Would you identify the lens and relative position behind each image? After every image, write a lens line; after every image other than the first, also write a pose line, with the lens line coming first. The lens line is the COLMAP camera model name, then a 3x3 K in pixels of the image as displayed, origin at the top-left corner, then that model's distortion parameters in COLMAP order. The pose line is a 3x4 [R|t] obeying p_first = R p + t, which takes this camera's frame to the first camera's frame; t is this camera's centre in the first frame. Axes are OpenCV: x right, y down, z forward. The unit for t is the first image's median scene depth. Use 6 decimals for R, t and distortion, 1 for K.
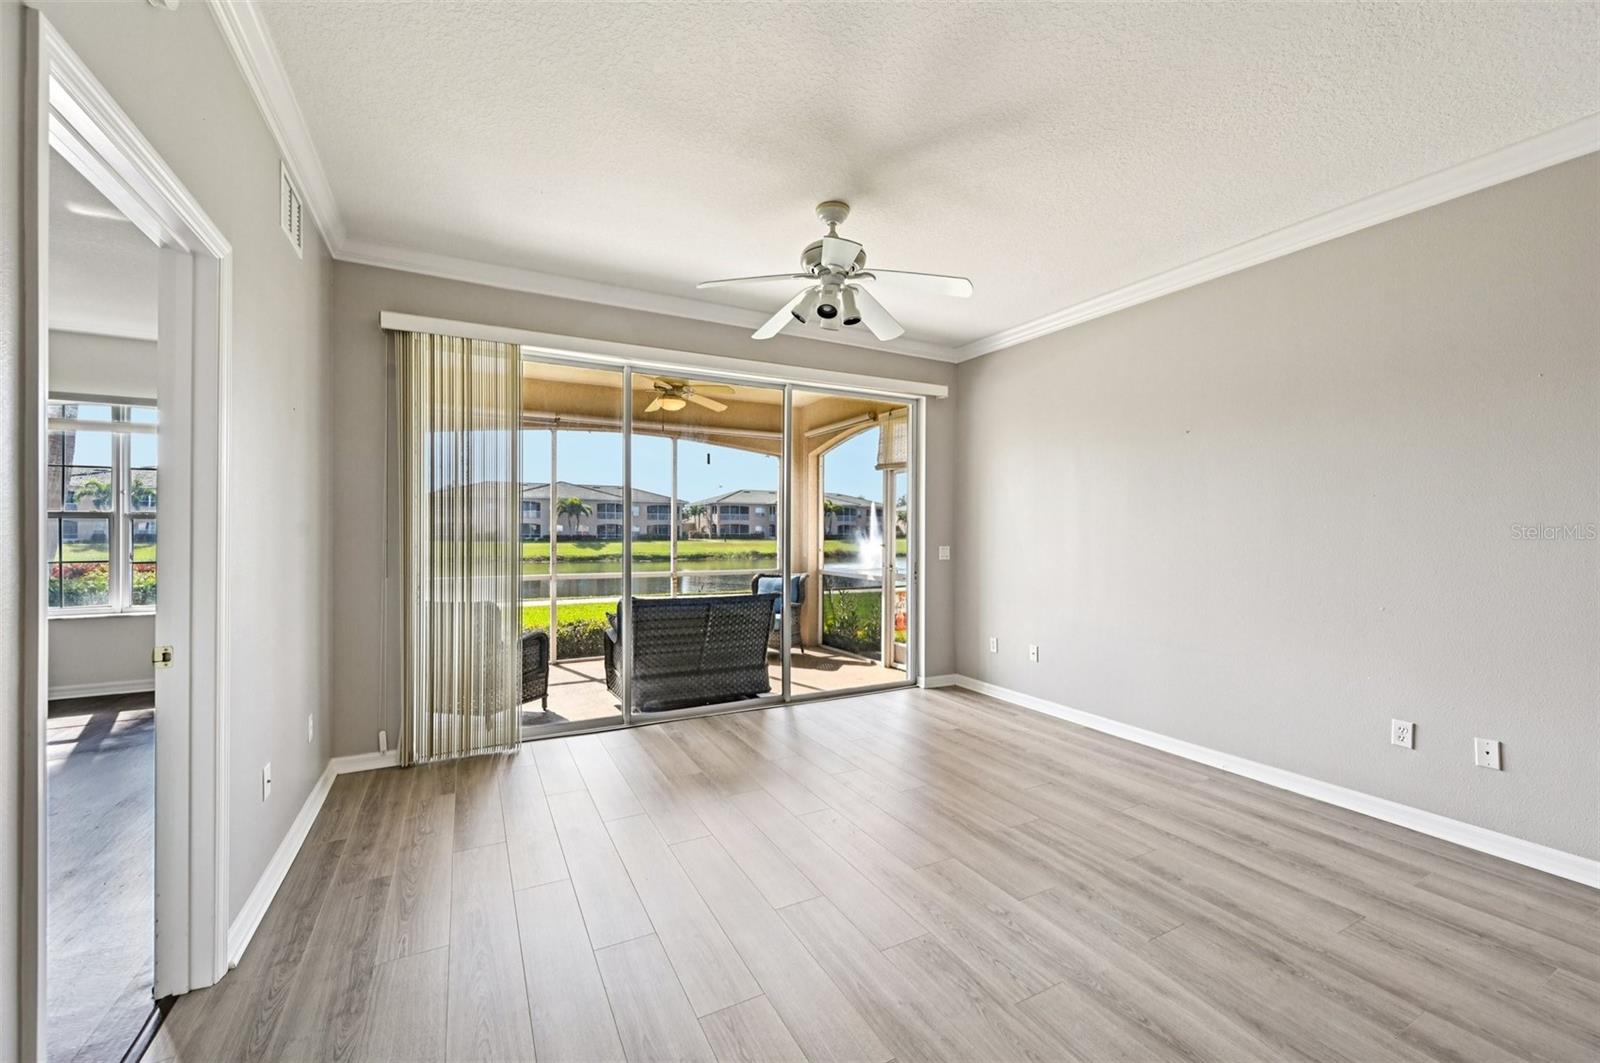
lens RADIAL K [[632.7, 0, 798.2], [0, 632.7, 540.4], [0, 0, 1]] dist [0.001474, 0.000254]
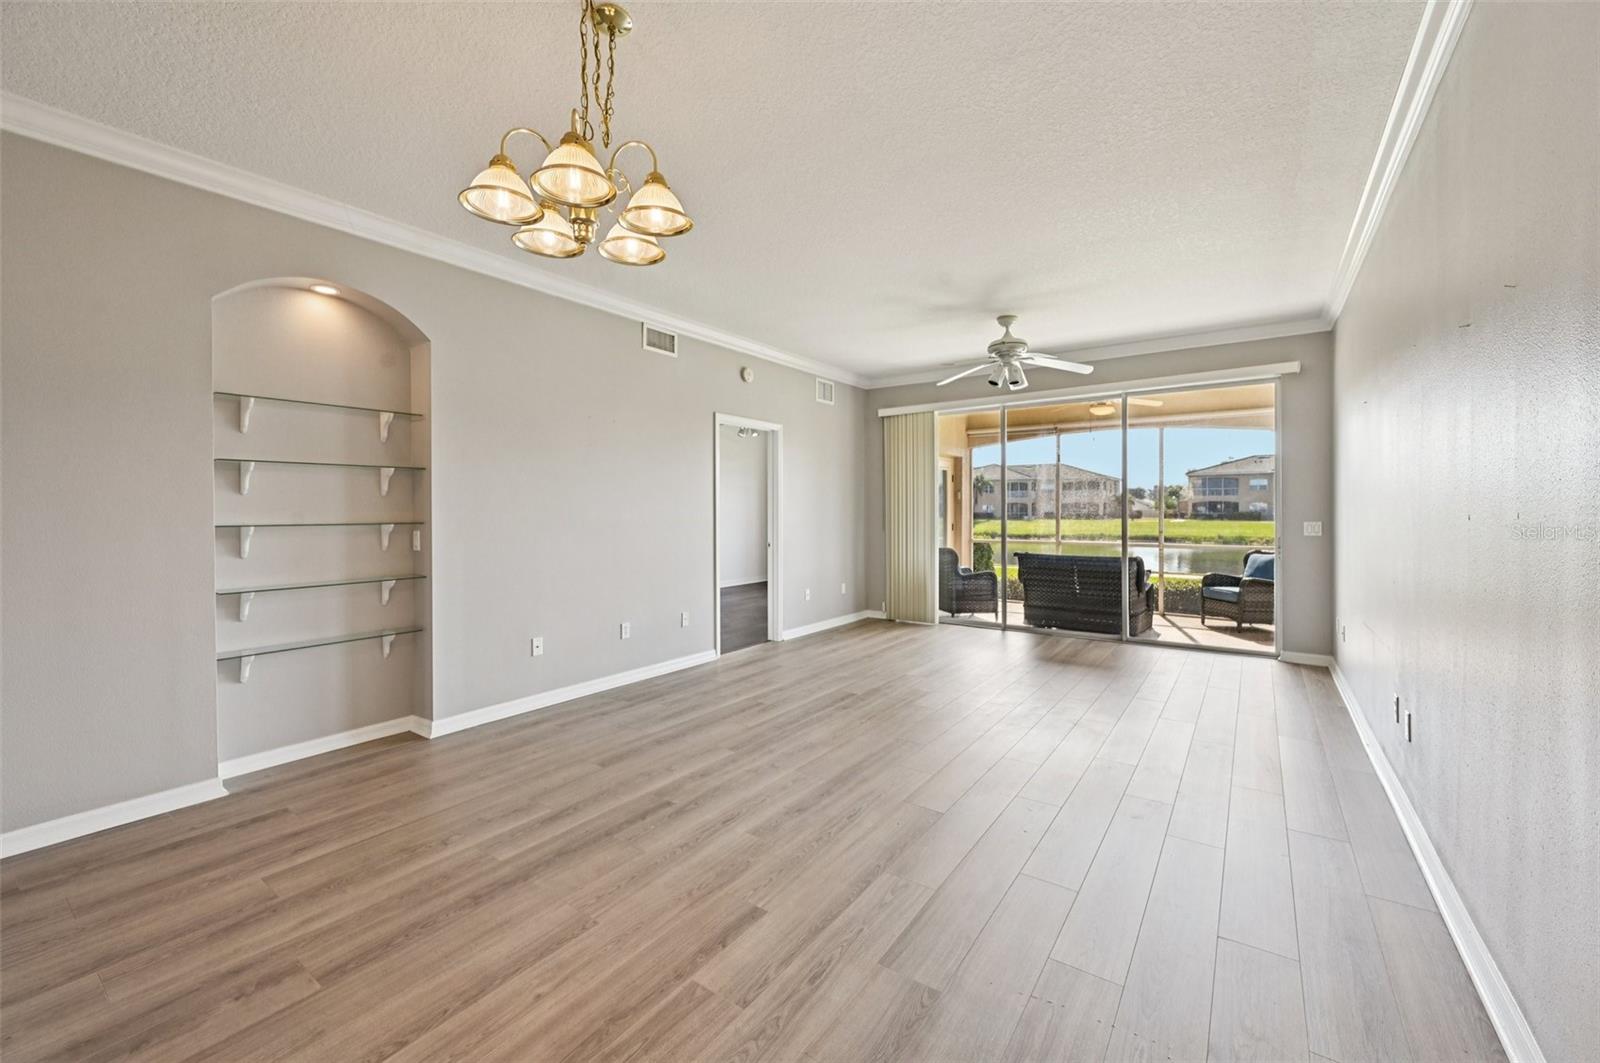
lens RADIAL K [[639.8, 0, 801.6], [0, 639.8, 515.0], [0, 0, 1]] dist [-0.000516, -0.000054]
pose [[0.451335, 0.002144, -0.892352, 0.757793], [-0.008308, 0.999964, -0.001800, 0.007091], [0.892316, 0.008226, 0.451336, -0.152177]]
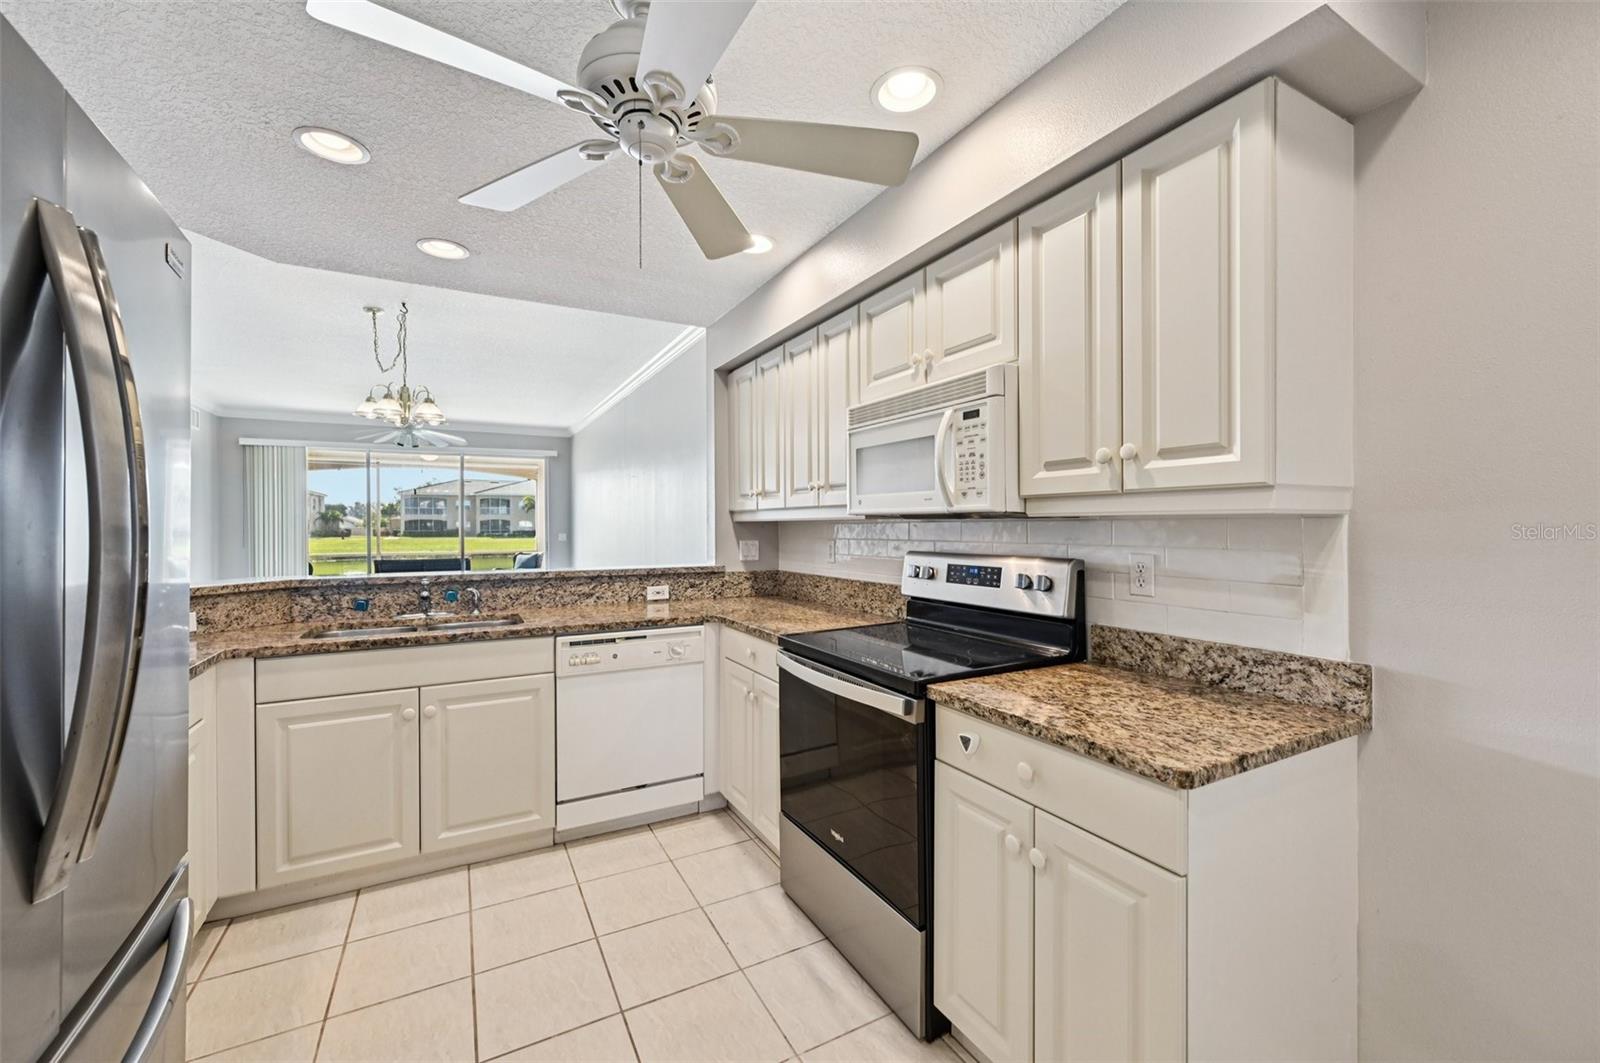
lens RADIAL K [[637.8, 0, 801.1], [0, 637.8, 527.0], [0, 0, 1]] dist [-0.000907, 0.000031]
pose [[0.999851, -0.007351, 0.015592, 0.924316], [0.007531, 0.999905, -0.011539, 0.017963], [-0.015506, 0.011654, 0.999812, -0.939263]]
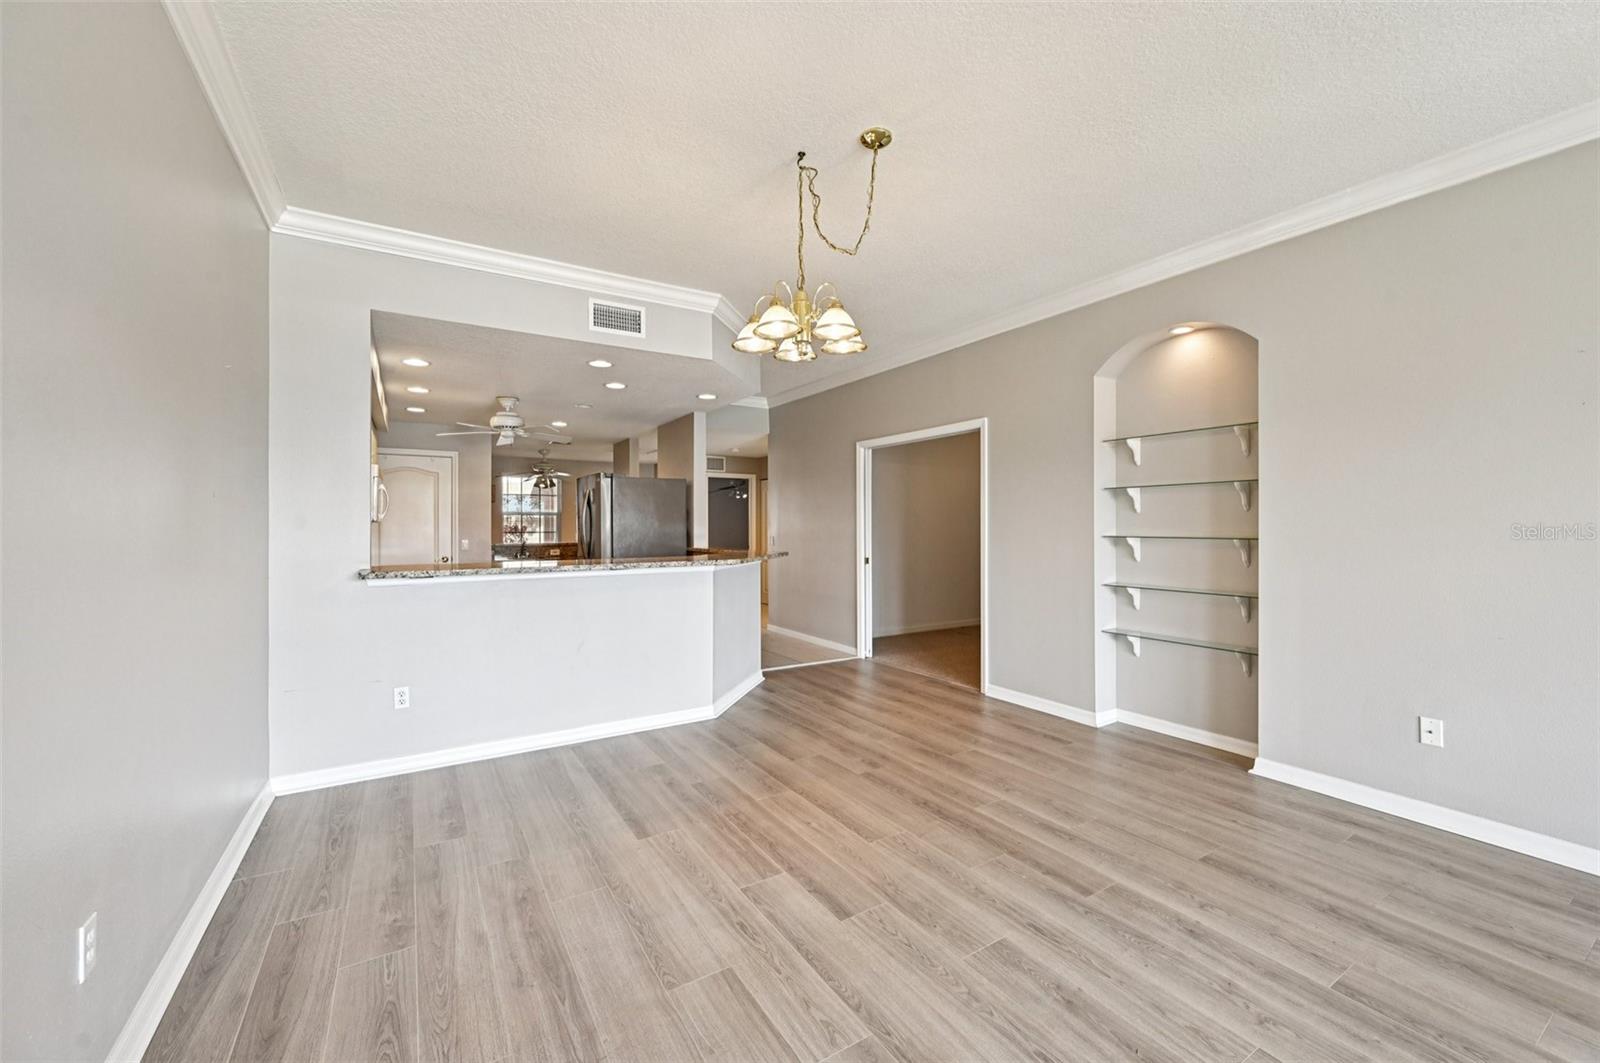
lens RADIAL K [[635.4, 0, 801.1], [0, 635.4, 525.6], [0, 0, 1]] dist [0.000584, 0.000257]
pose [[-0.997762, -0.001935, -0.066838, 0.457123], [-0.002855, 0.999902, 0.013677, -0.002455], [0.066805, 0.013837, -0.997670, 0.388370]]
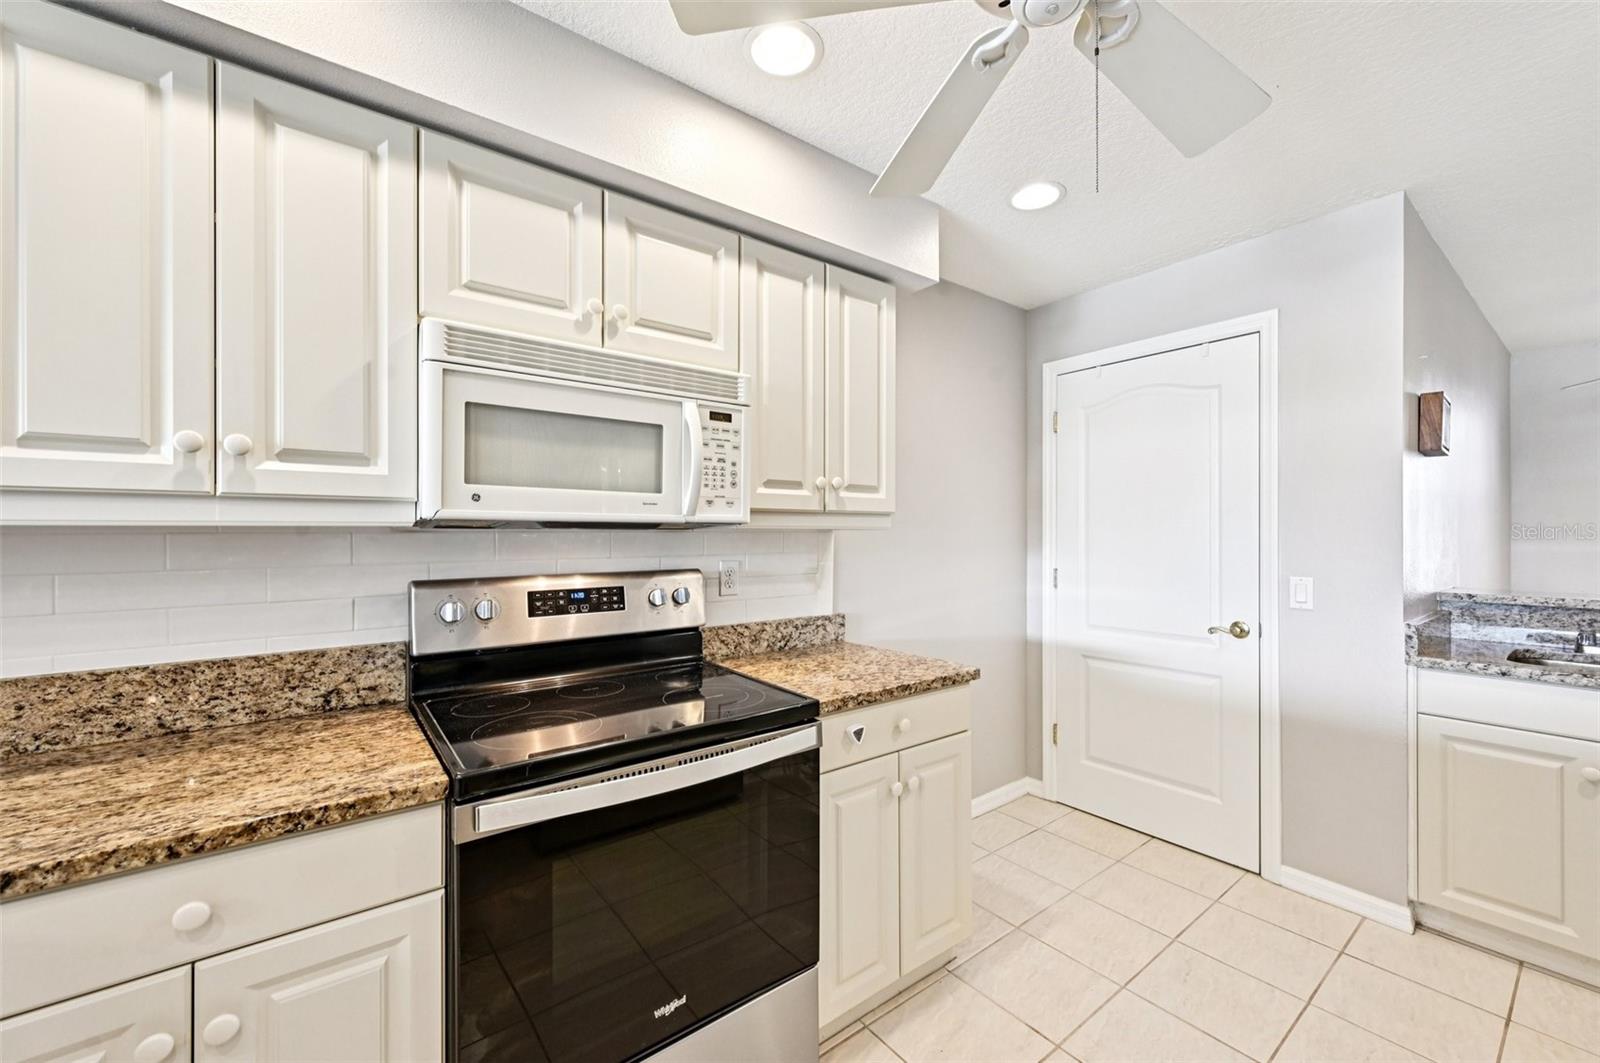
lens RADIAL K [[634.3, 0, 799.3], [0, 634.3, 531.4], [0, 0, 1]] dist [0.000080, 0.000199]
pose [[-0.166352, 0.000377, 0.986066, 0.708392], [0.015590, 0.999876, 0.002247, 0.011071], [-0.985943, 0.015747, -0.166337, -0.589477]]
